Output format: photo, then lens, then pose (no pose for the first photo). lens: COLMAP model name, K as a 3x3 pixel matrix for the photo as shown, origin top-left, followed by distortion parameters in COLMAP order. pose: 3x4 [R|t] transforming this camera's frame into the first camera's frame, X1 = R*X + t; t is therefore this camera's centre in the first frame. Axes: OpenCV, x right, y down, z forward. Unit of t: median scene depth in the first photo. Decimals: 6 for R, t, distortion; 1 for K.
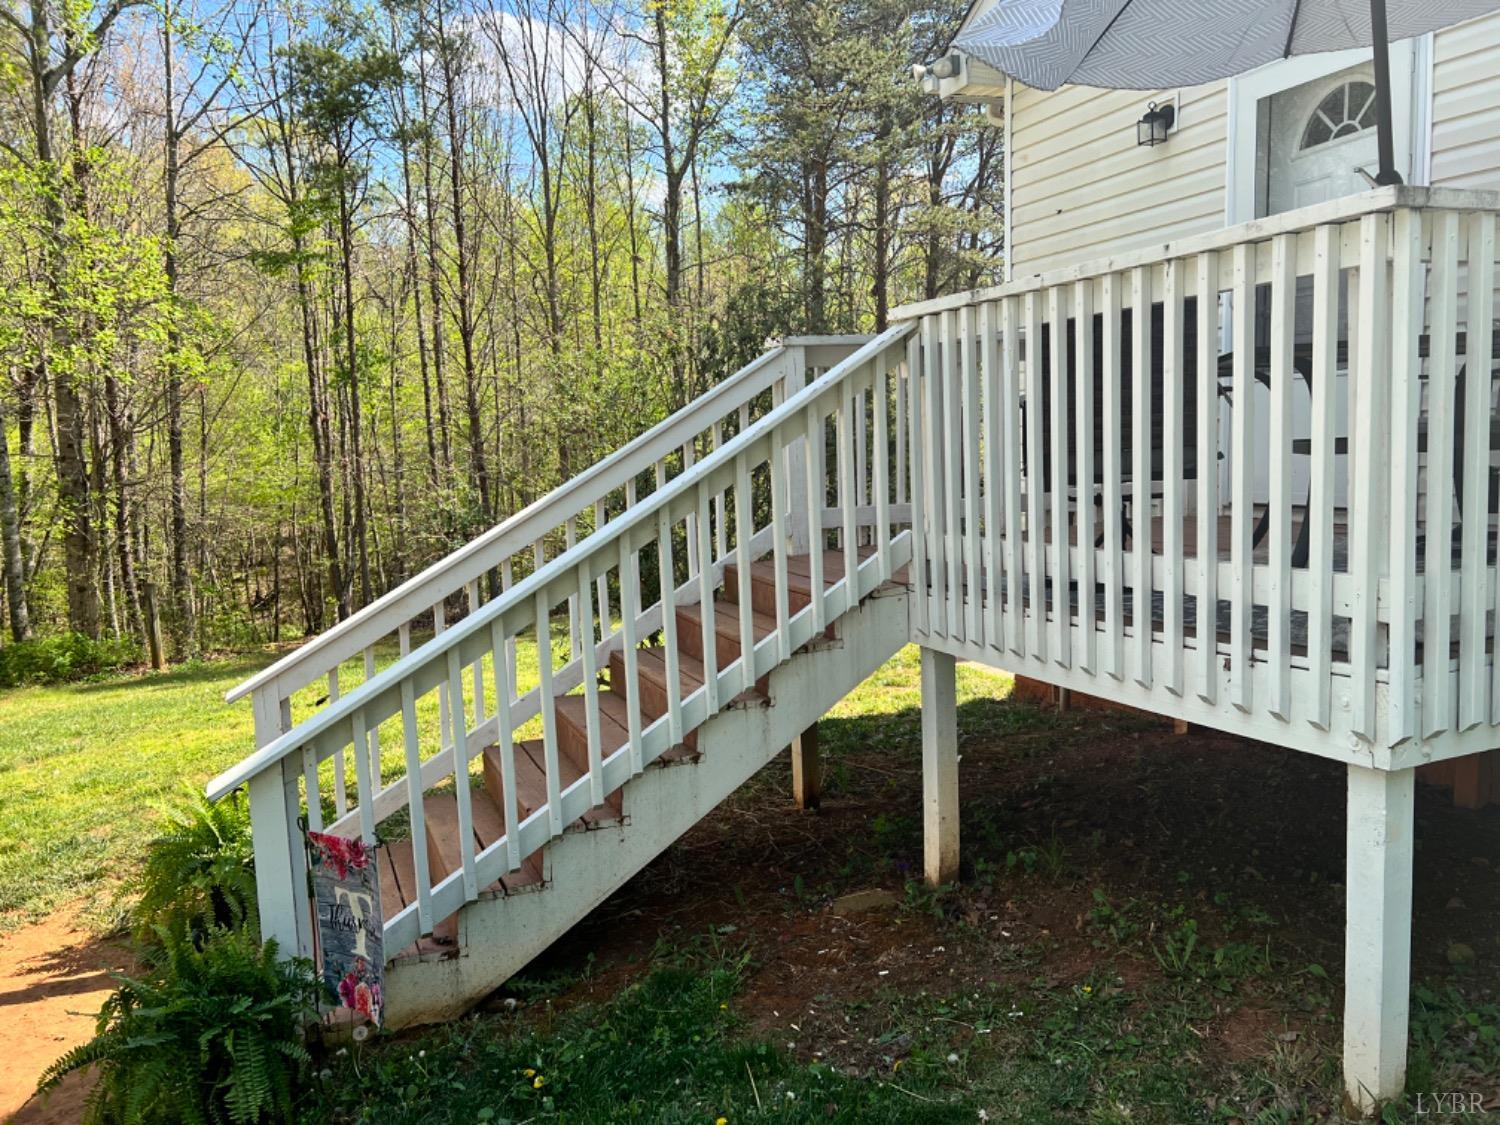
lens RADIAL K [[1127.7, 0, 750.1], [0, 1127.7, 581.8], [0, 0, 1]] dist [0.000558, 0.087977]
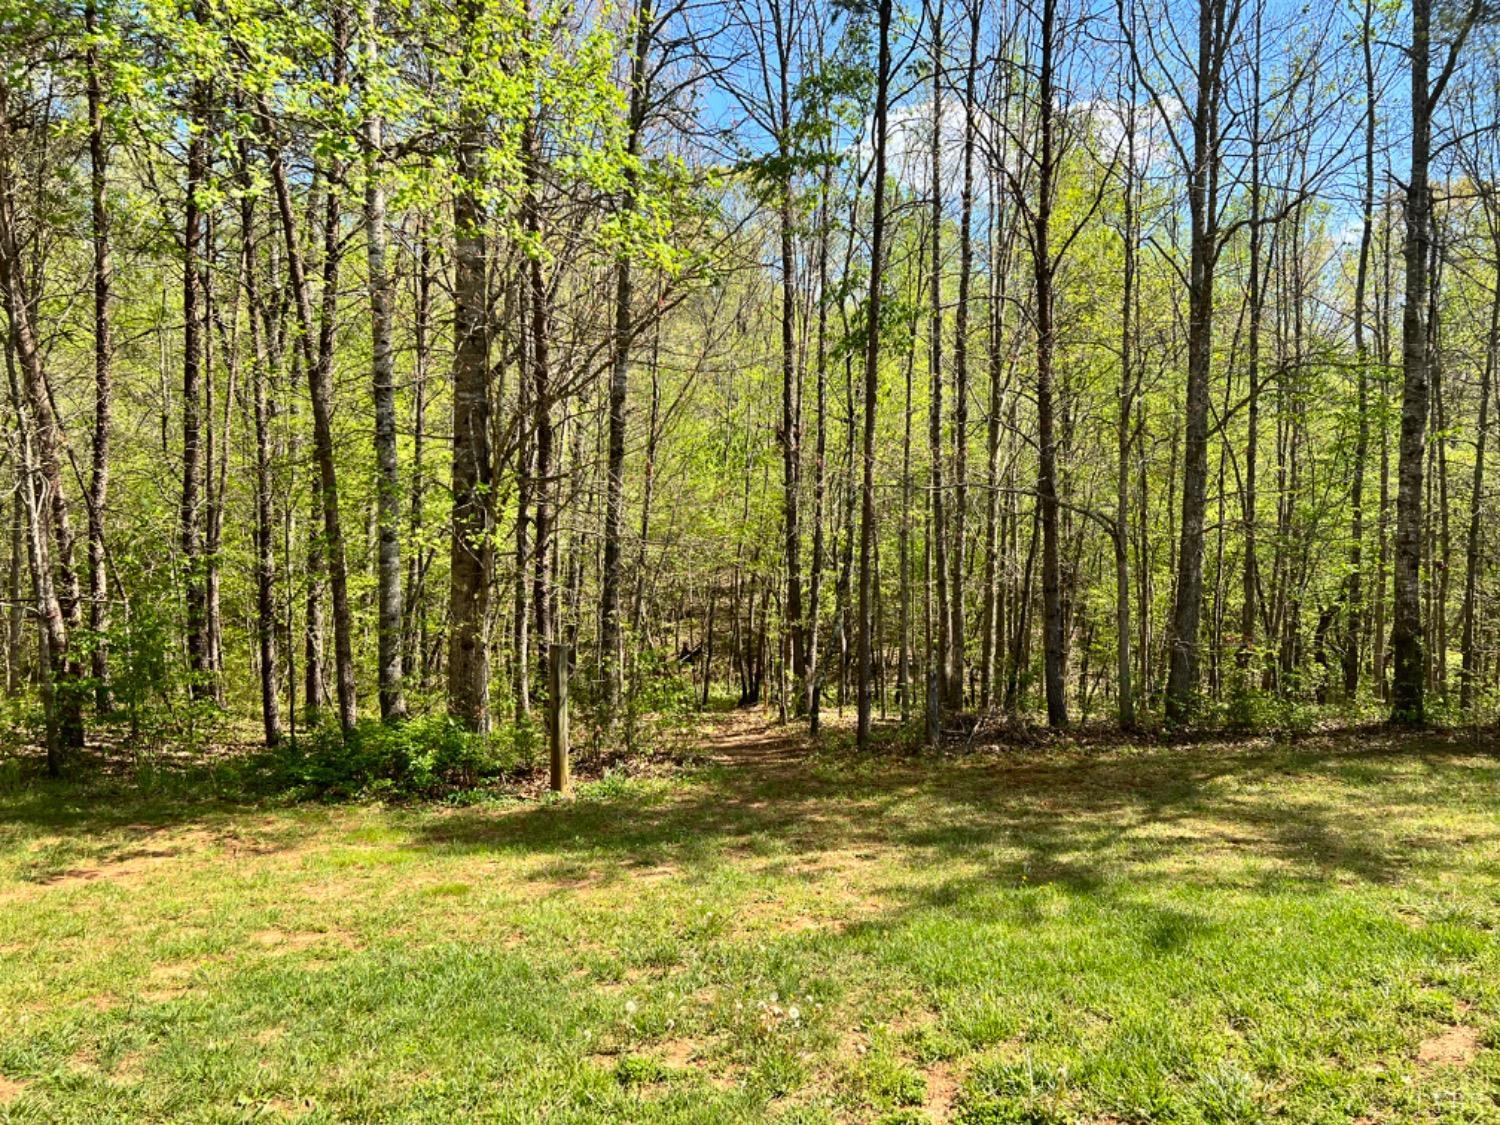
lens RADIAL K [[1127.7, 0, 750.1], [0, 1127.7, 581.8], [0, 0, 1]] dist [0.000558, 0.087977]
pose [[0.936933, 0.056182, -0.344963, -0.217440], [-0.077312, 0.995861, -0.047794, -0.010265], [0.340850, 0.071450, 0.937399, 0.448572]]
